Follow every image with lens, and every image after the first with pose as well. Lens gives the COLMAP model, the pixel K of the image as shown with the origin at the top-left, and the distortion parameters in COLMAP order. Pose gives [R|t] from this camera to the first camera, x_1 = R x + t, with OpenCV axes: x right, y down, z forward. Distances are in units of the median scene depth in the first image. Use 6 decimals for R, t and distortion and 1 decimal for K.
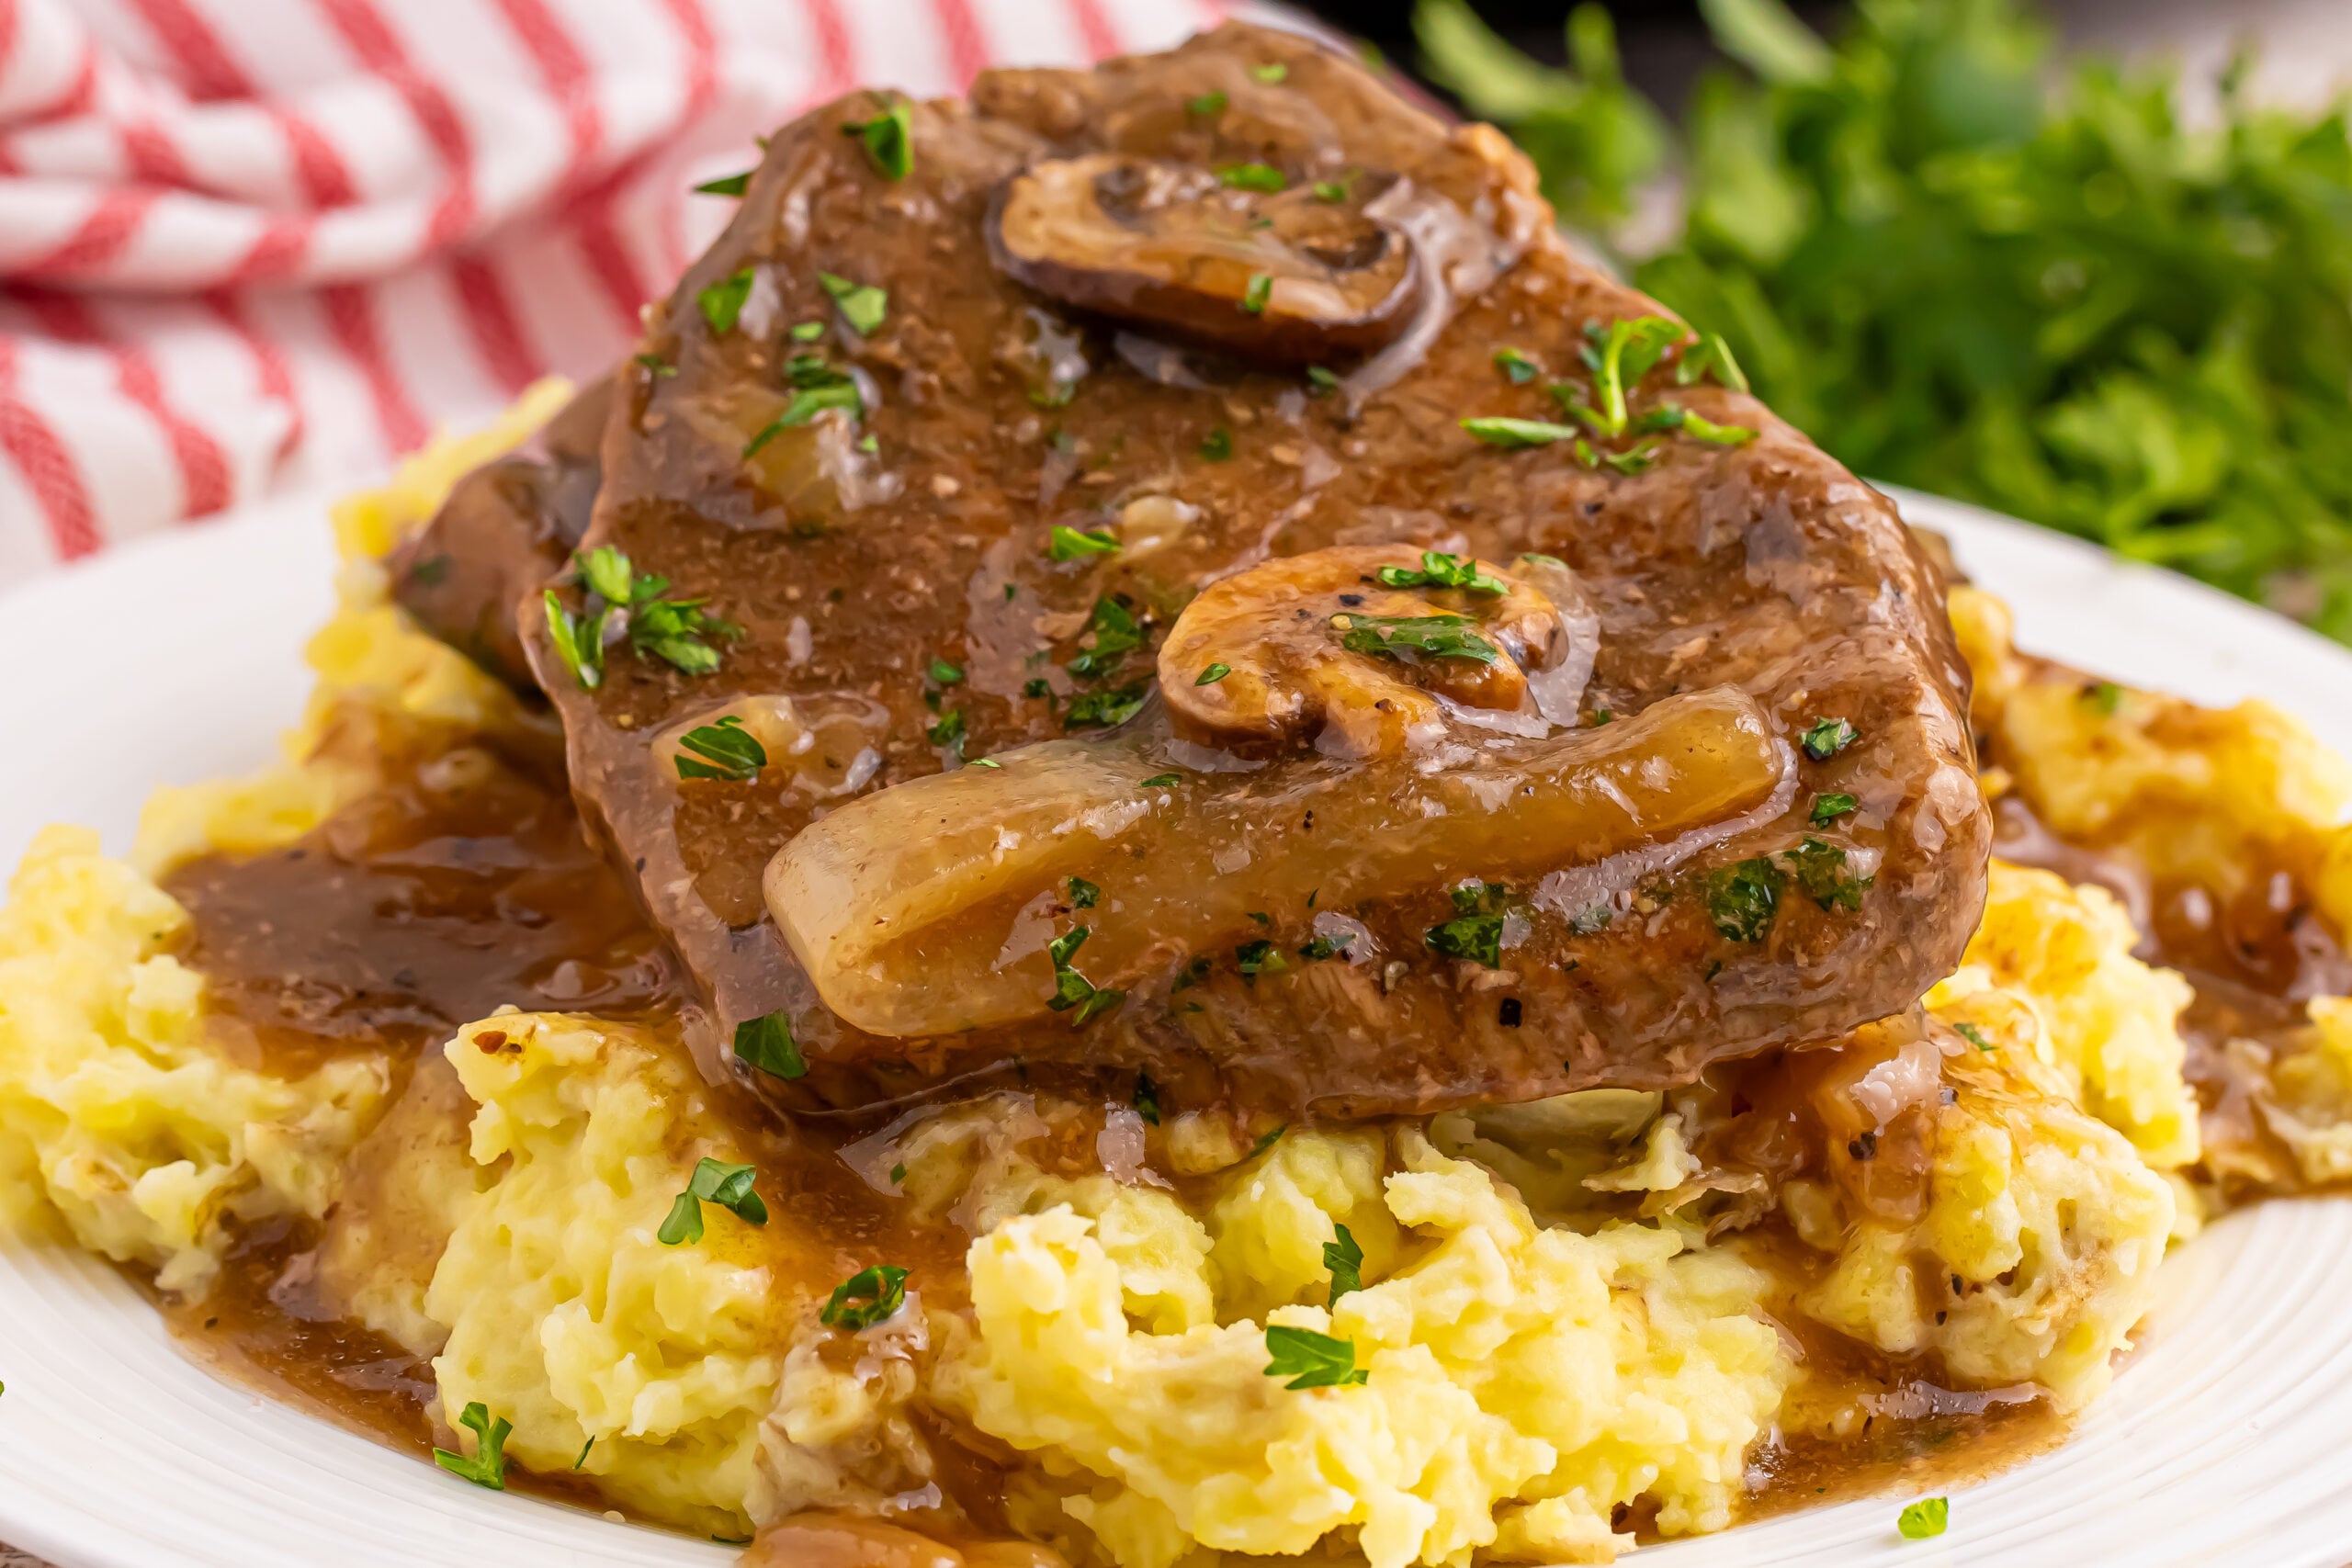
lens RADIAL K [[12492.7, 0, 1314.4], [0, 12492.7, 782.7], [0, 0, 1]] dist [0.195597, 2.316591]
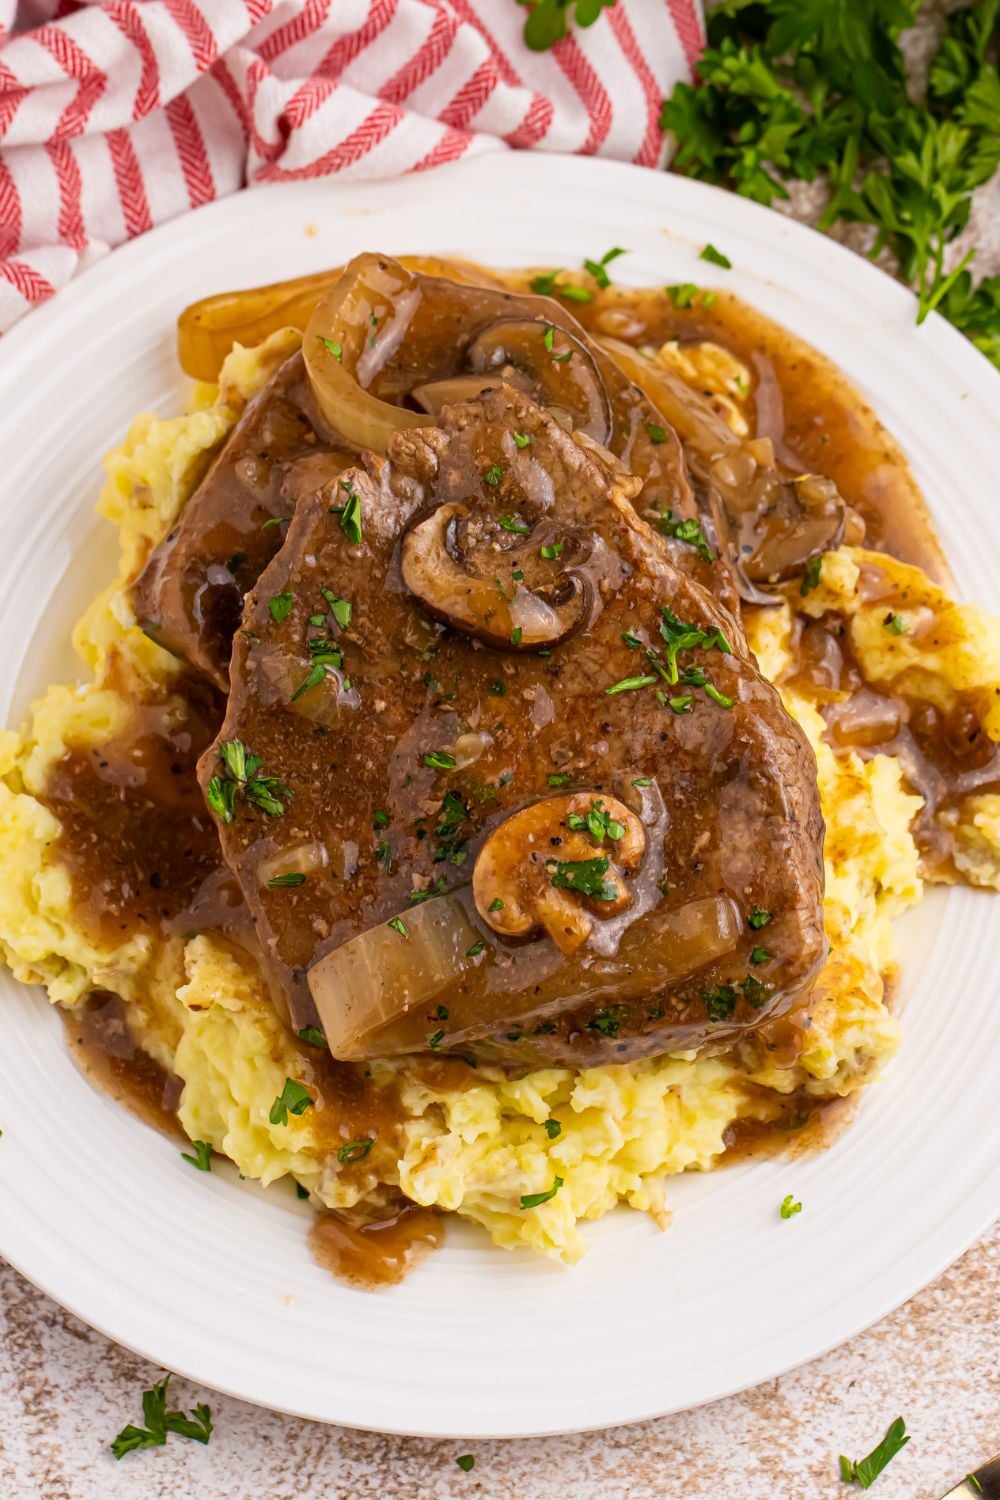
lens RADIAL K [[5989.0, 0, 501.0], [0, 5989.0, 787.3], [0, 0, 1]] dist [0.209803, -3.683015]
pose [[0.999579, 0.004316, -0.028692, 0.024552], [0.017513, 0.698674, 0.715226, -0.814372], [0.023134, -0.715428, 0.698304, 0.231901]]
